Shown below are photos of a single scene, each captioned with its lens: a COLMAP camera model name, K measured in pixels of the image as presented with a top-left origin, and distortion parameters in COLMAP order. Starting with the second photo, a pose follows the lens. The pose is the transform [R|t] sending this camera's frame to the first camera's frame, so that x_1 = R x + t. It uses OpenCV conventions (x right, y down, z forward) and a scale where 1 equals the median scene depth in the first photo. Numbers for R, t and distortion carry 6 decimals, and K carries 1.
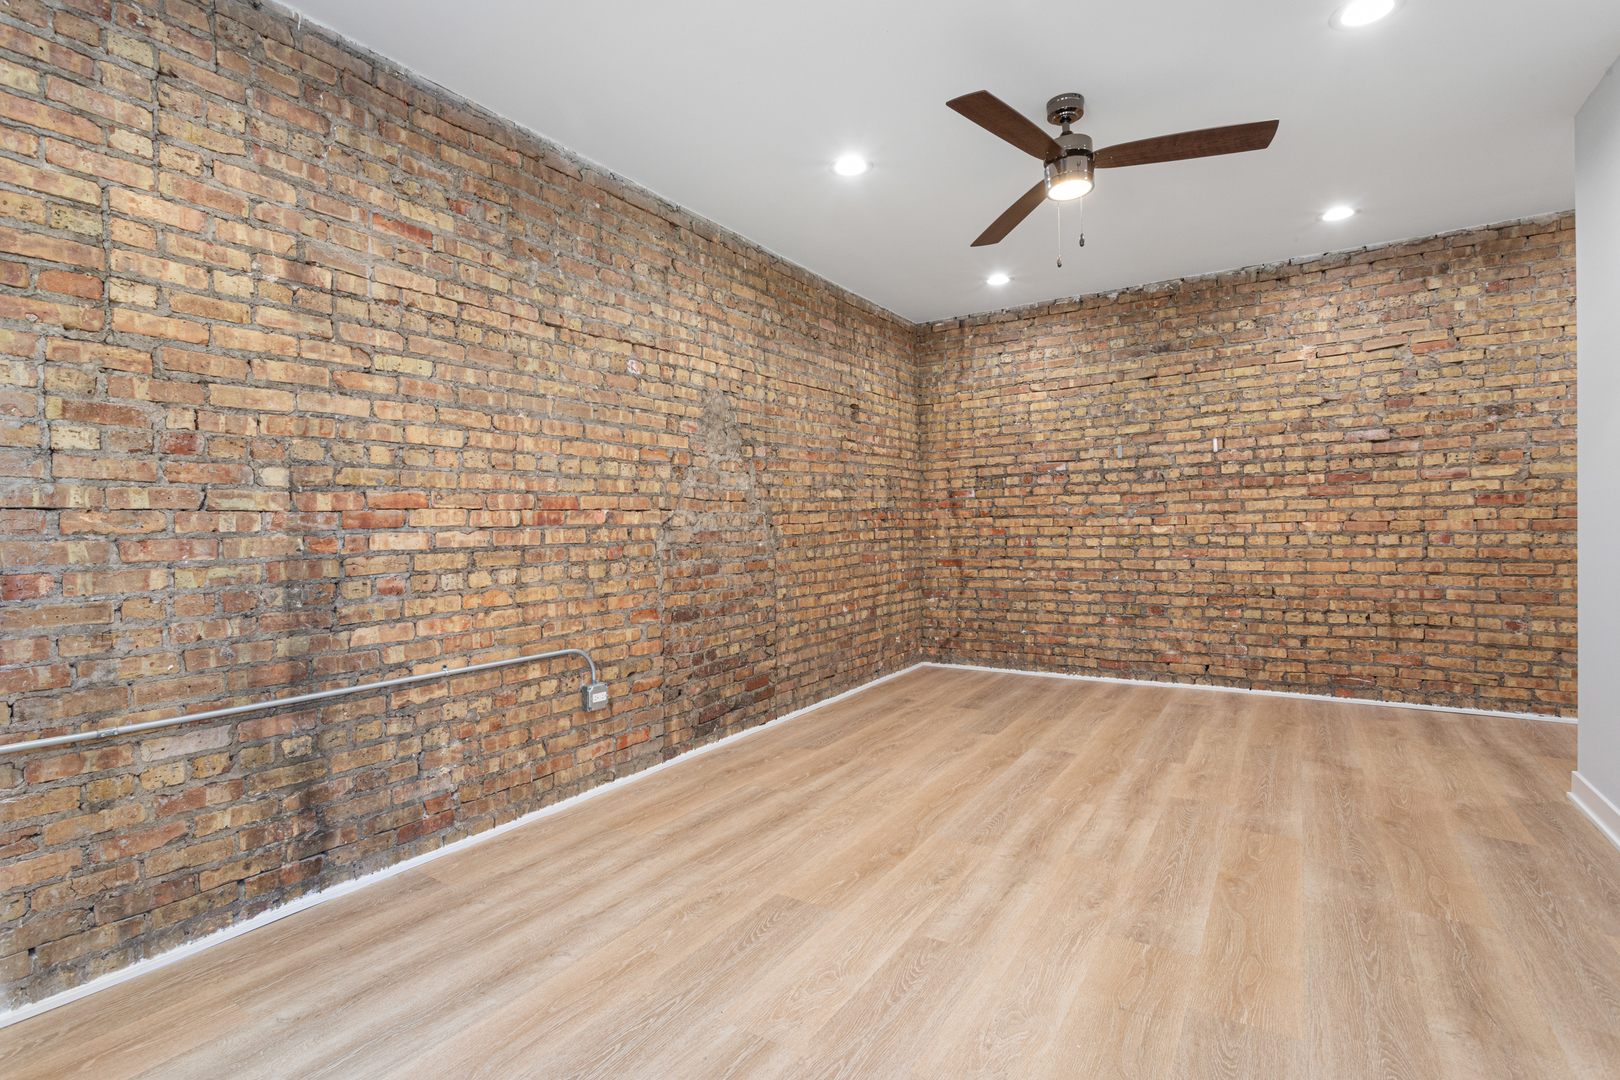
lens RADIAL K [[850.1, 0, 810.0], [0, 850.1, 540.0], [0, 0, 1]] dist [0.000256, -0.000001]
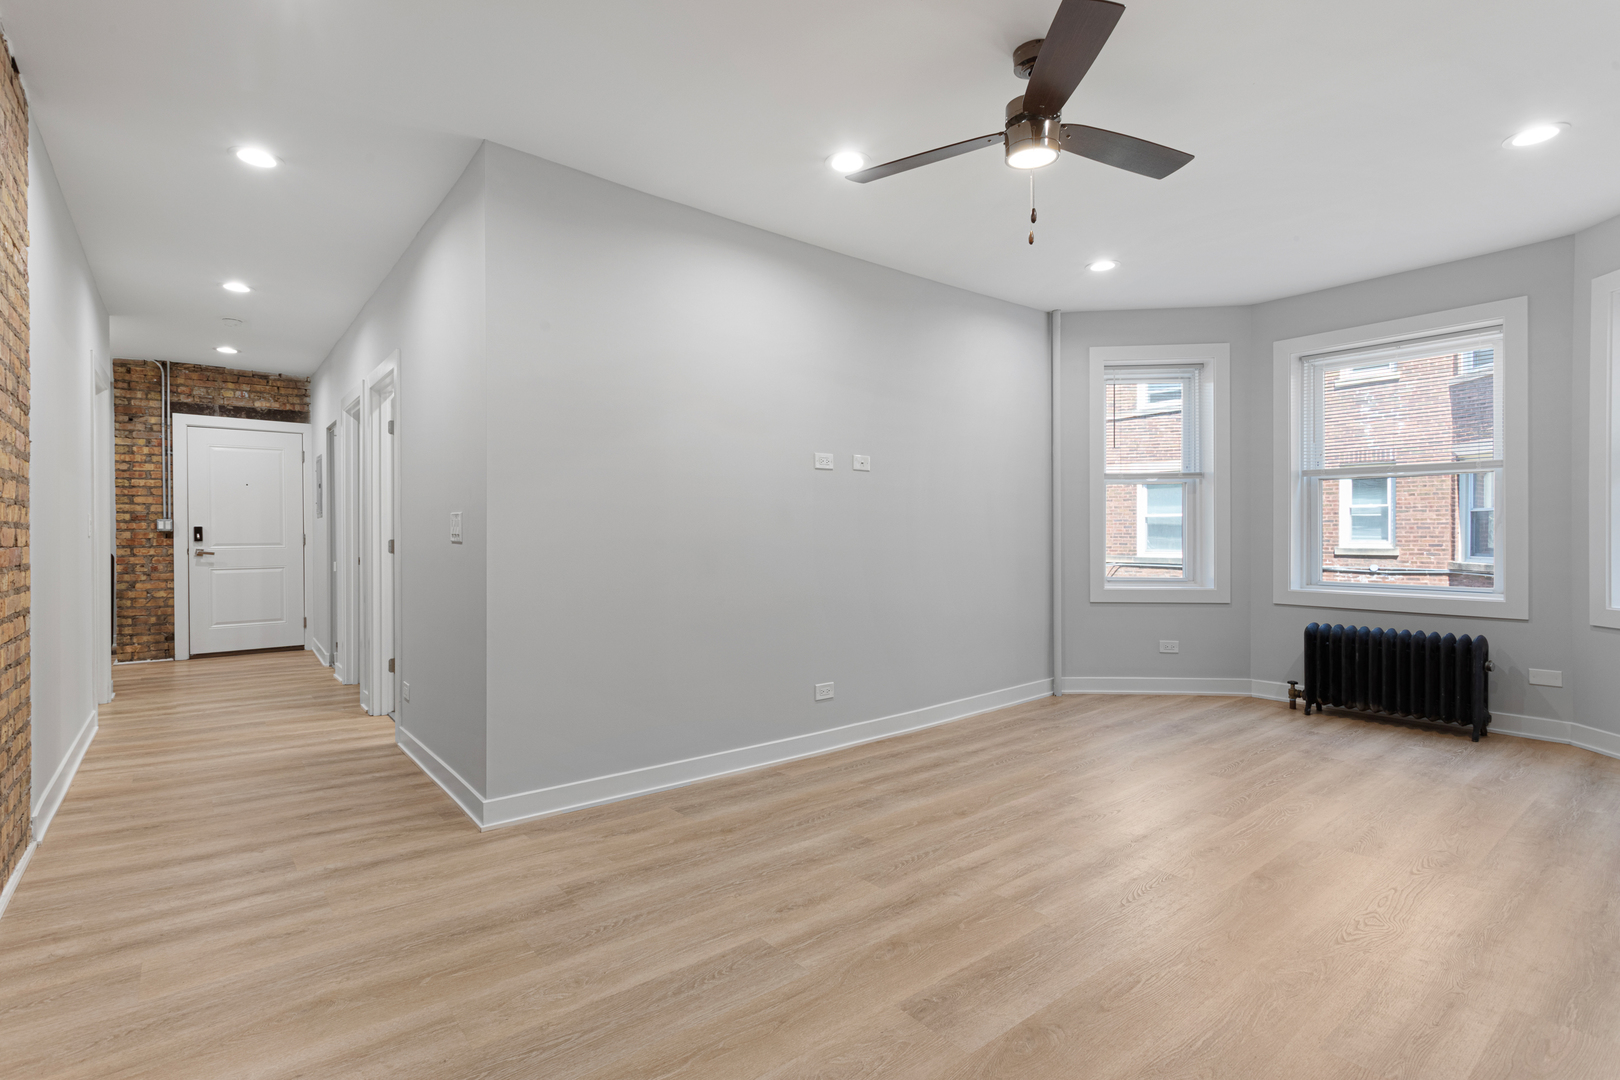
lens RADIAL K [[796.3, 0, 810.0], [0, 796.3, 540.0], [0, 0, 1]] dist [0.001076, 0.000297]
pose [[-0.948340, 0.020758, 0.316575, 0.267322], [0.024828, 0.999653, 0.008828, -0.024623], [-0.316282, 0.016232, -0.948526, 1.821104]]
